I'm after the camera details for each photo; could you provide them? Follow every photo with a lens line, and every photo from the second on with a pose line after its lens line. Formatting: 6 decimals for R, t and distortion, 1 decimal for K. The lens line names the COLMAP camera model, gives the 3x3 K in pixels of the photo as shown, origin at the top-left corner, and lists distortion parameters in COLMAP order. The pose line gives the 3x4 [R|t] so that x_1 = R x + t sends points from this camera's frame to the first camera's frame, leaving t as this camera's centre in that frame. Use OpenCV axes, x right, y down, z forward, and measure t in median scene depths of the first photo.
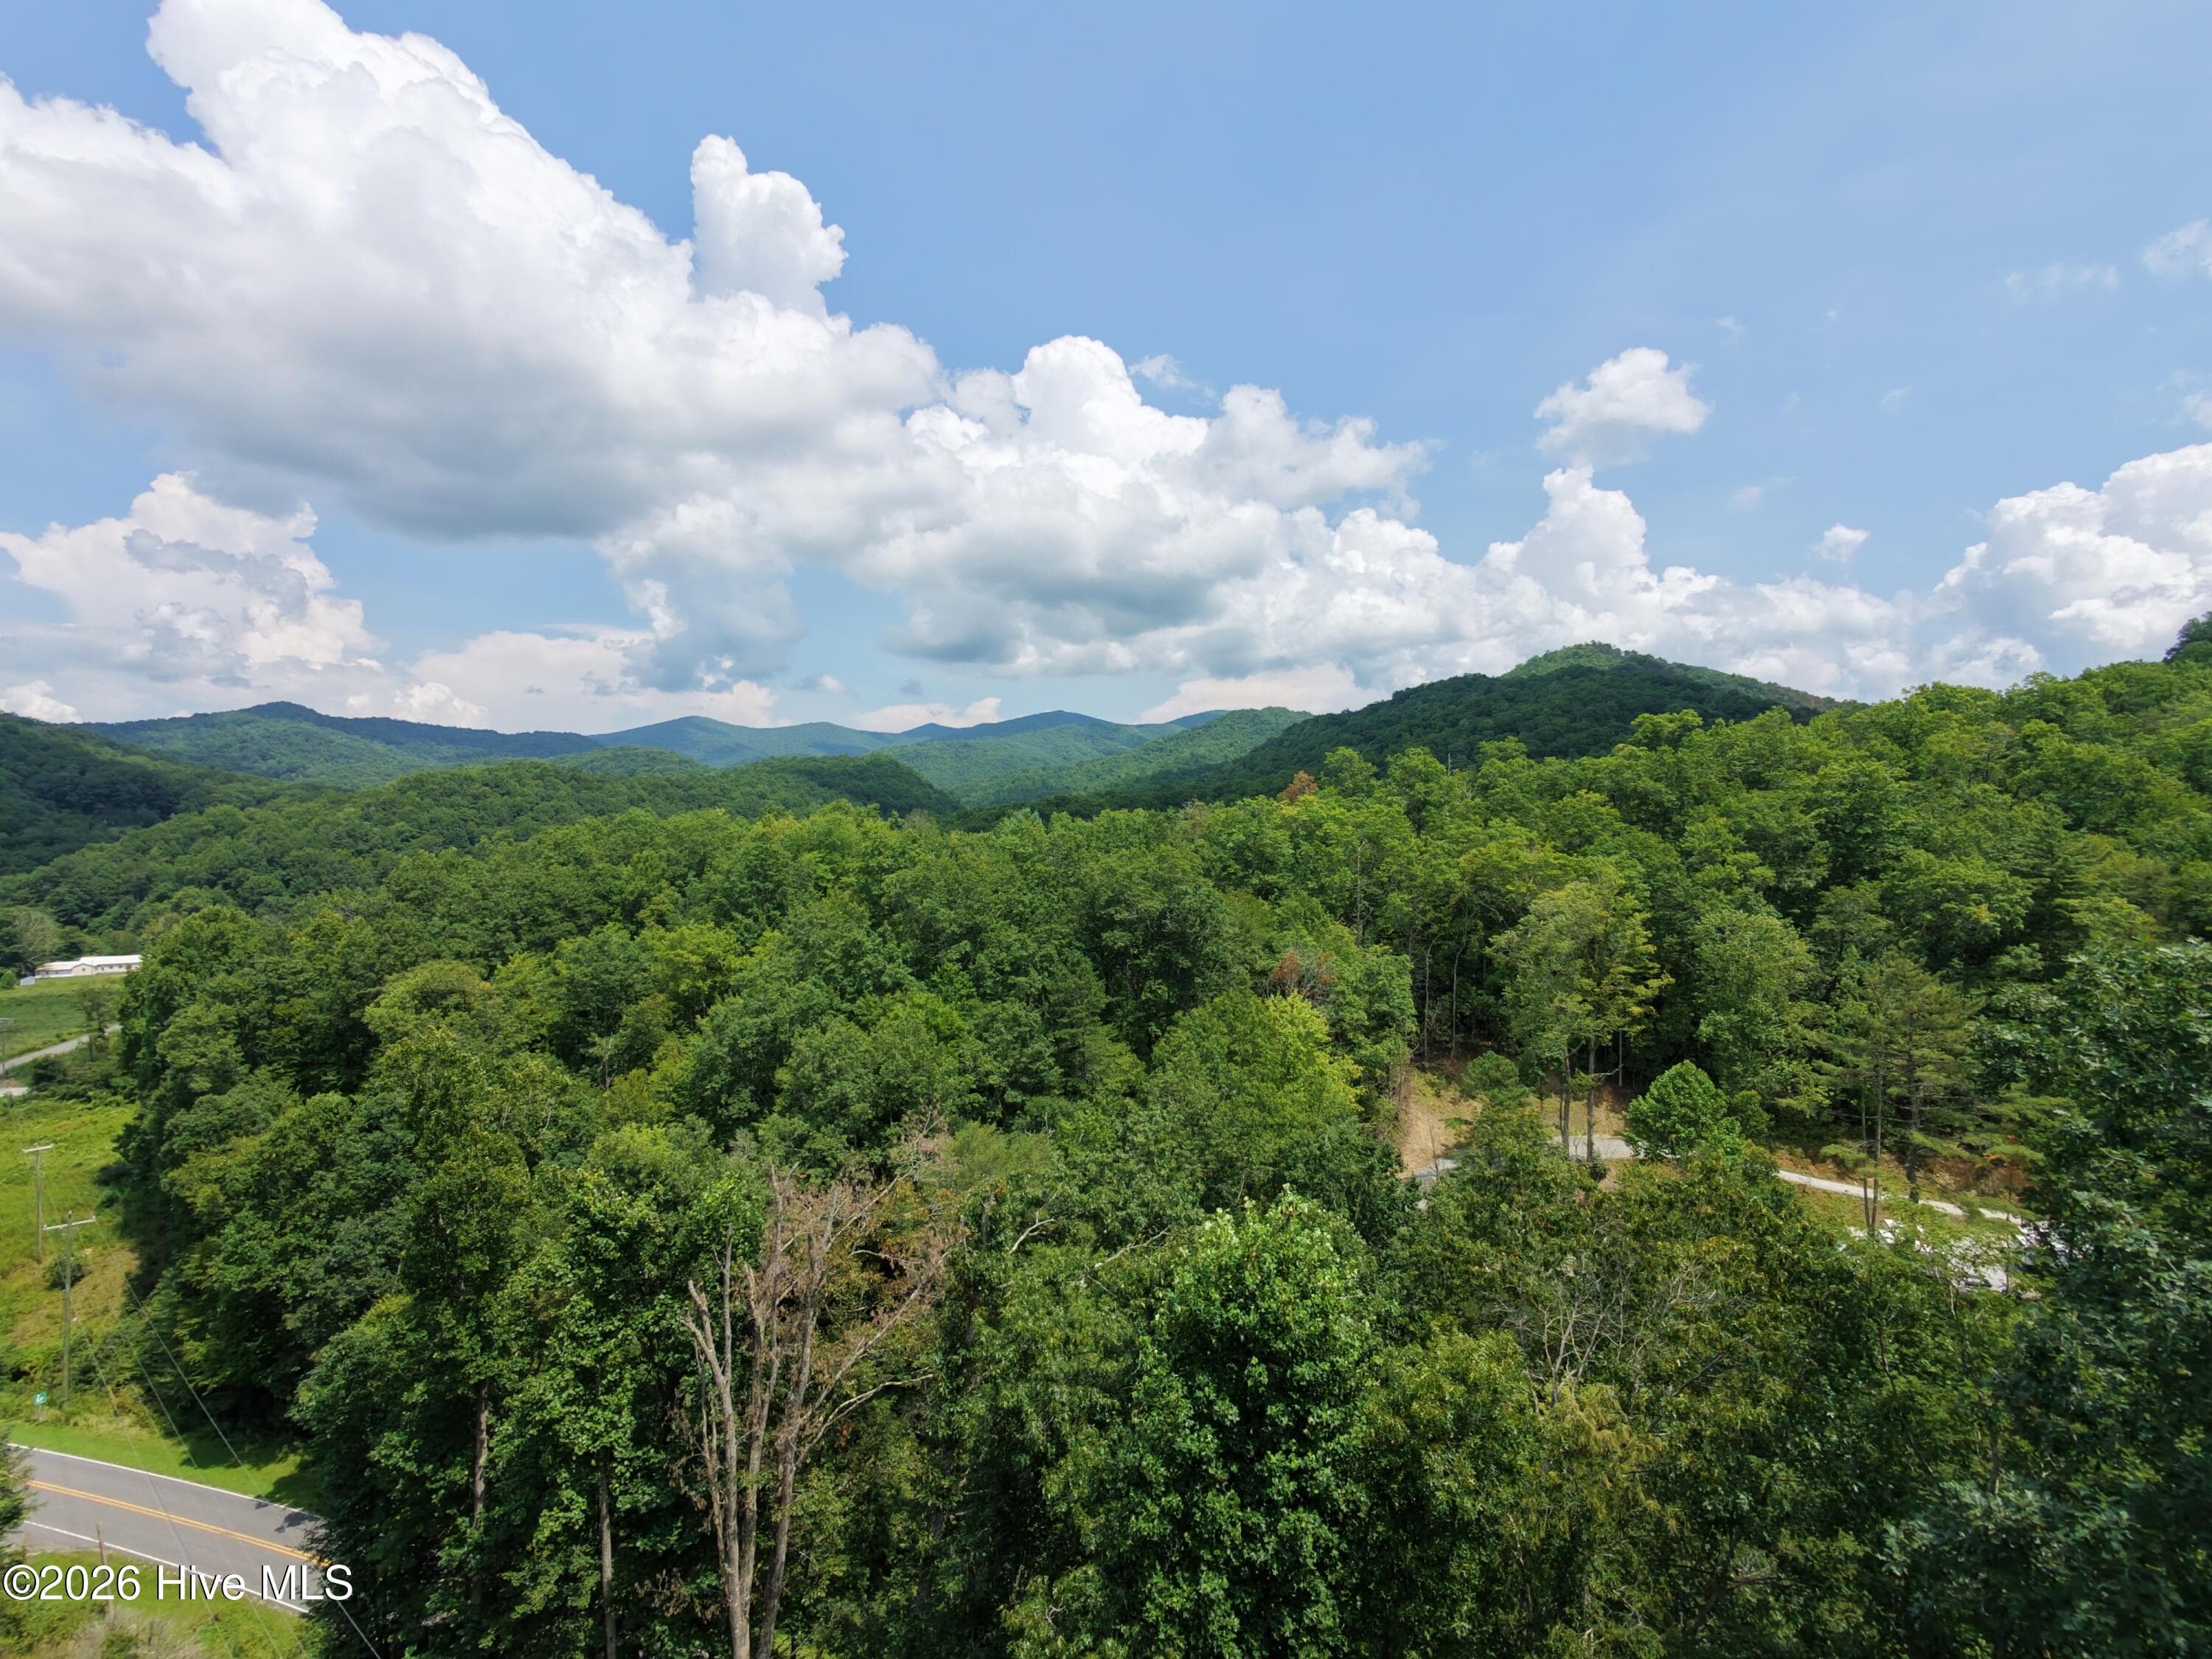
lens RADIAL K [[1064.8, 0, 1111.3], [0, 1064.8, 829.2], [0, 0, 1]] dist [-0.002747, -0.000014]
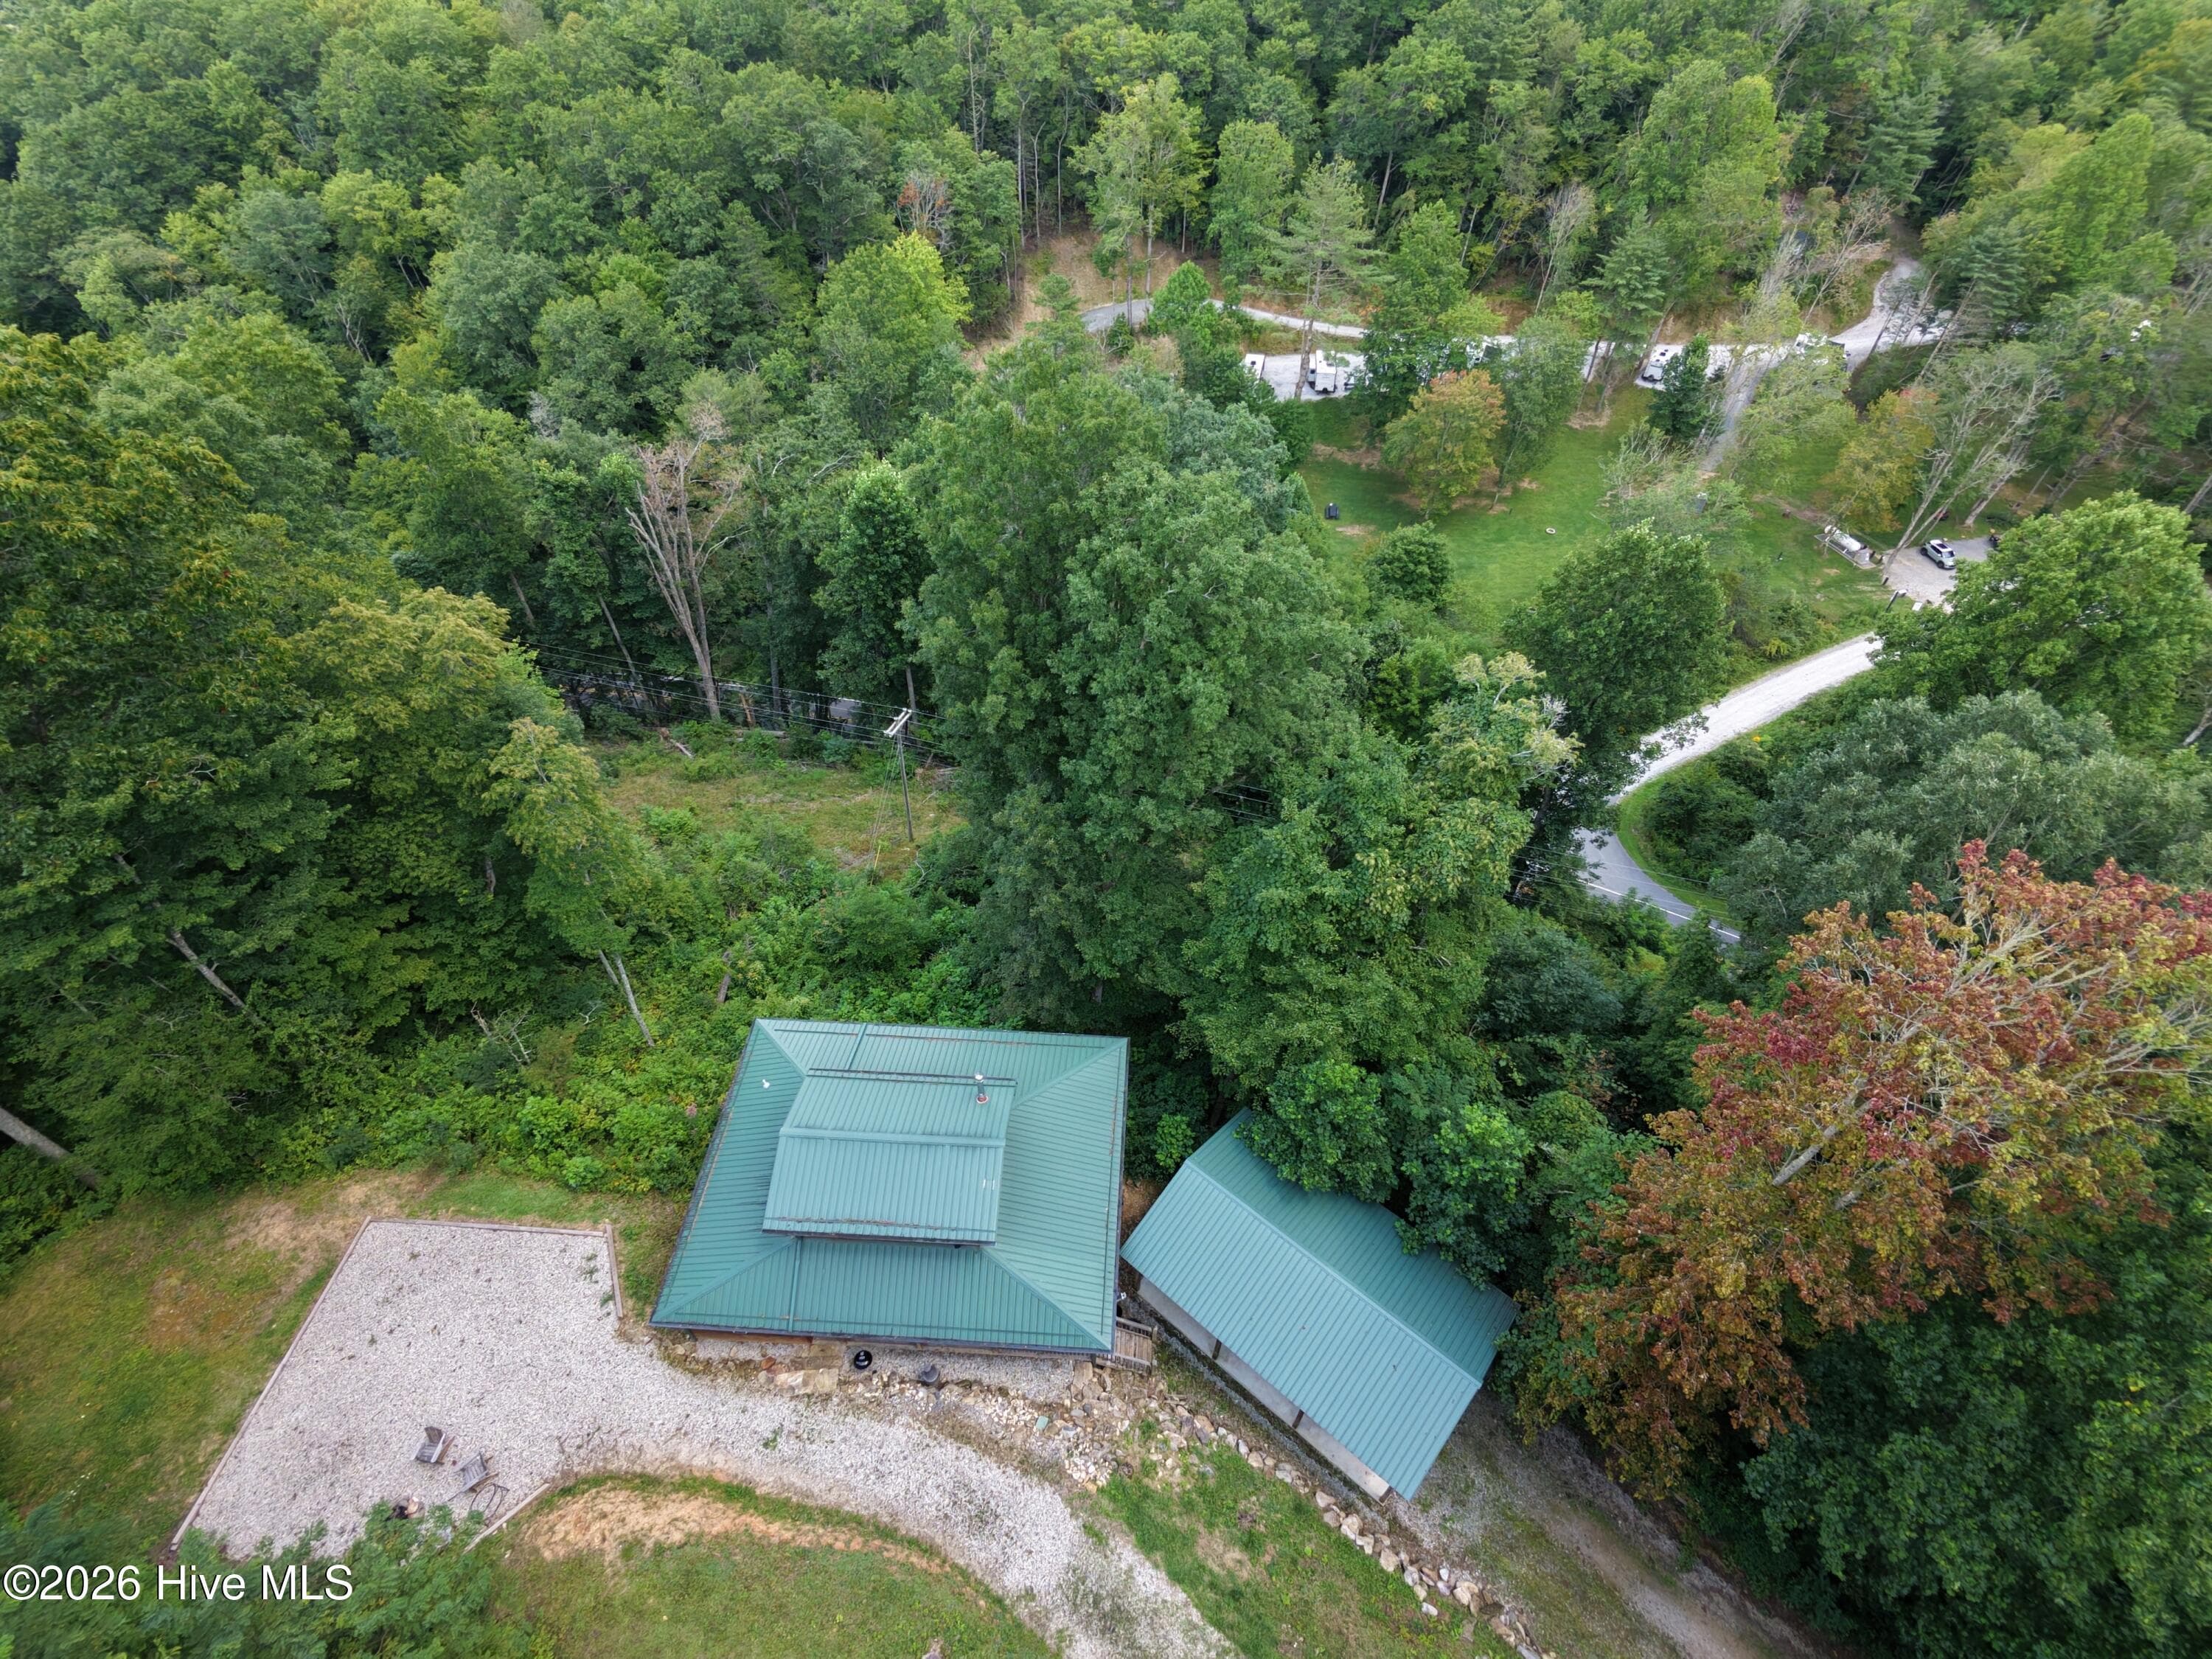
lens RADIAL K [[1071.3, 0, 1111.6], [0, 1071.3, 829.2], [0, 0, 1]] dist [-0.006696, 0.005399]
pose [[0.960852, -0.192911, 0.198870, -0.001596], [-0.005406, 0.704589, 0.709595, -0.250333], [-0.277011, -0.682891, 0.675963, -0.448313]]
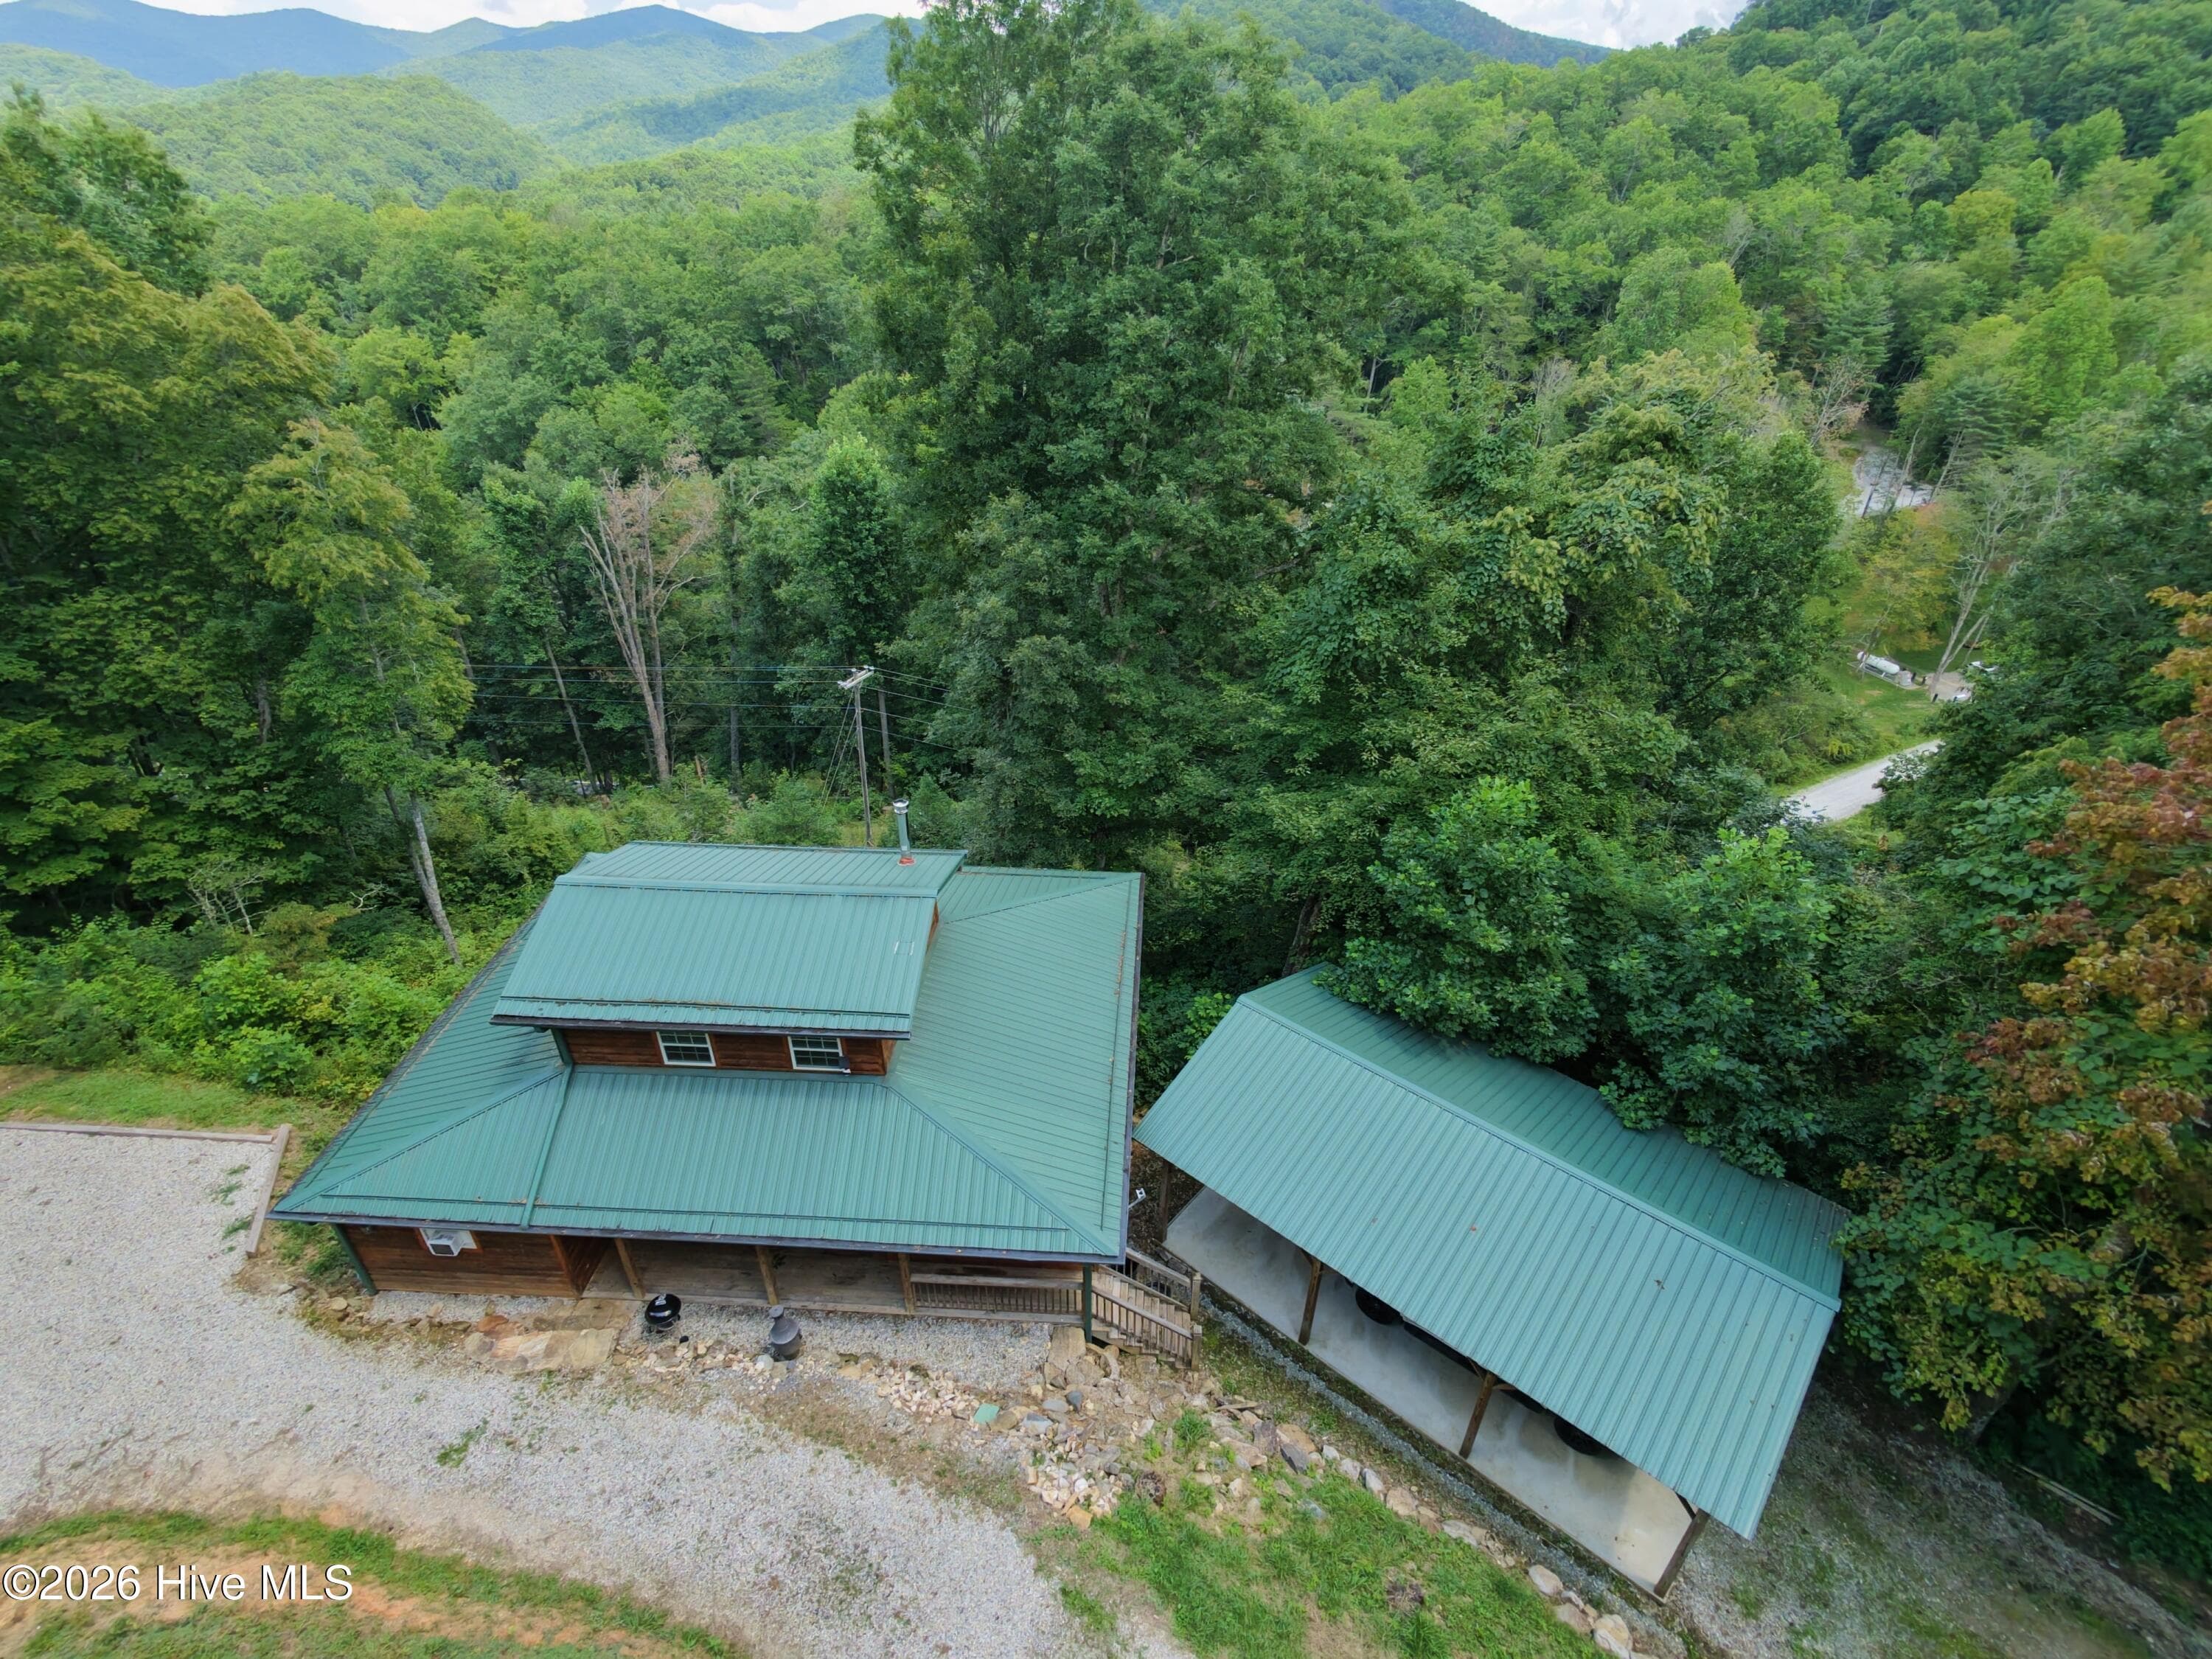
lens RADIAL K [[1071.3, 0, 1111.8], [0, 1071.3, 823.0], [0, 0, 1]] dist [-0.006696, 0.005399]
pose [[0.960765, -0.138120, 0.240527, -0.000691], [-0.004053, 0.860107, 0.510097, -0.045083], [-0.277334, -0.491058, 0.825801, -0.444457]]
